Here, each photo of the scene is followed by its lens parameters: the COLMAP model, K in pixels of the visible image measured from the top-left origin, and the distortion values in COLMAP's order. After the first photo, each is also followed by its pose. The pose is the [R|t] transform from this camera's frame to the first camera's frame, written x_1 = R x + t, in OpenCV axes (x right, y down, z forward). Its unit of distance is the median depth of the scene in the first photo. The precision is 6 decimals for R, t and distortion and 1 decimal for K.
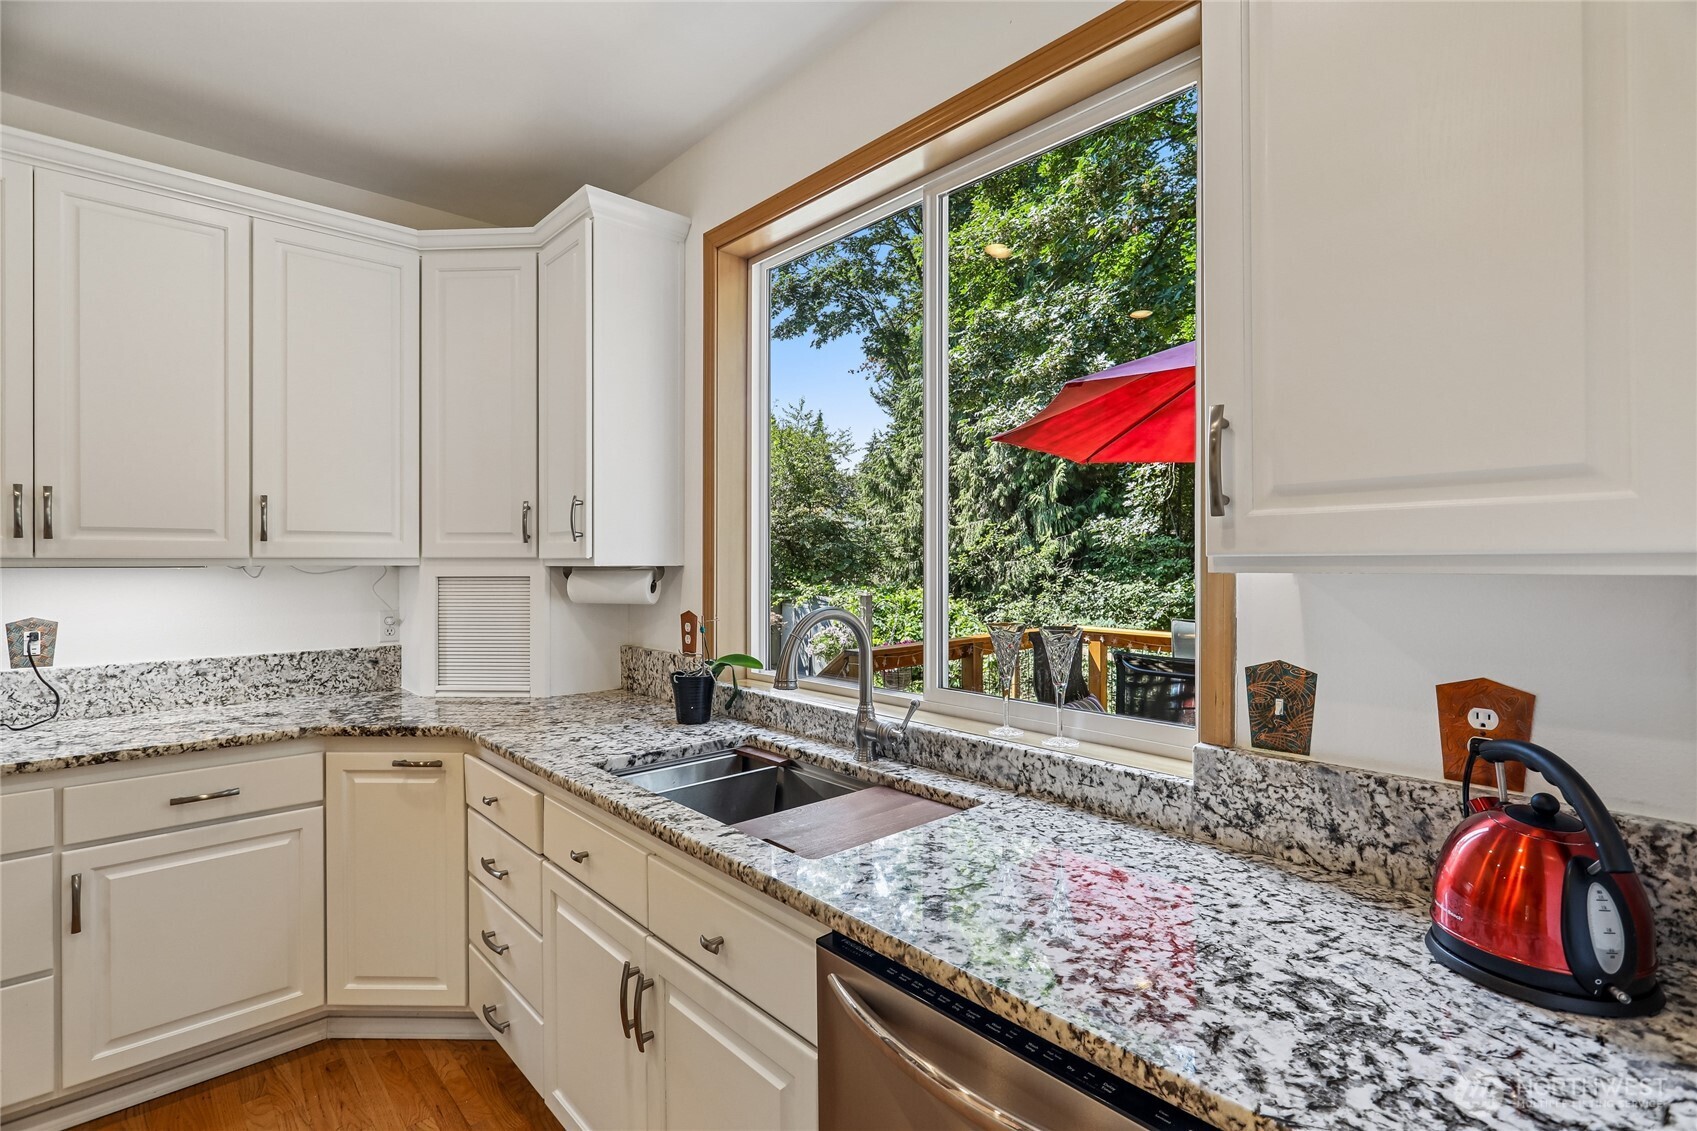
lens RADIAL K [[797.3, 0, 848.7], [0, 797.3, 560.7], [0, 0, 1]] dist [-0.005732, 0.003928]
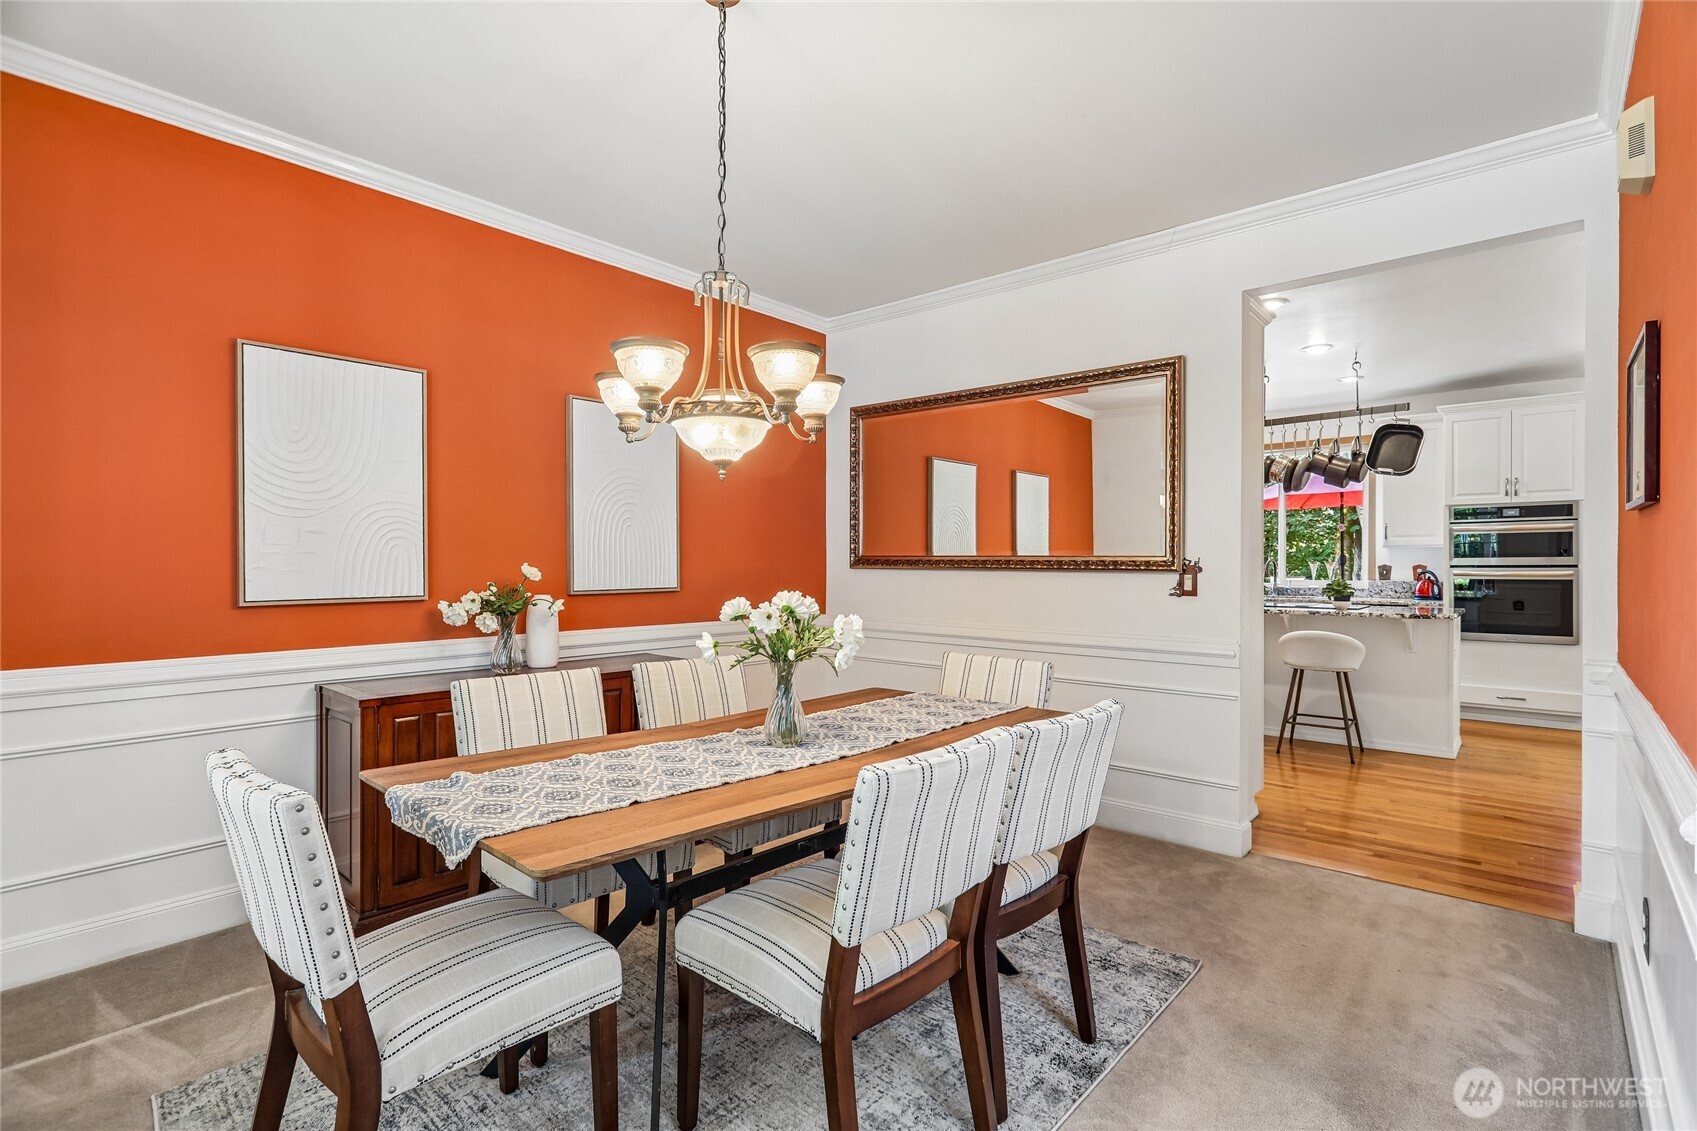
lens RADIAL K [[797.3, 0, 848.2], [0, 797.3, 561.3], [0, 0, 1]] dist [-0.005732, 0.003928]
pose [[0.993026, 0.000938, 0.117890, -2.191693], [-0.000708, 0.999998, -0.001987, 0.066375], [-0.117892, 0.001890, 0.993025, -2.335294]]
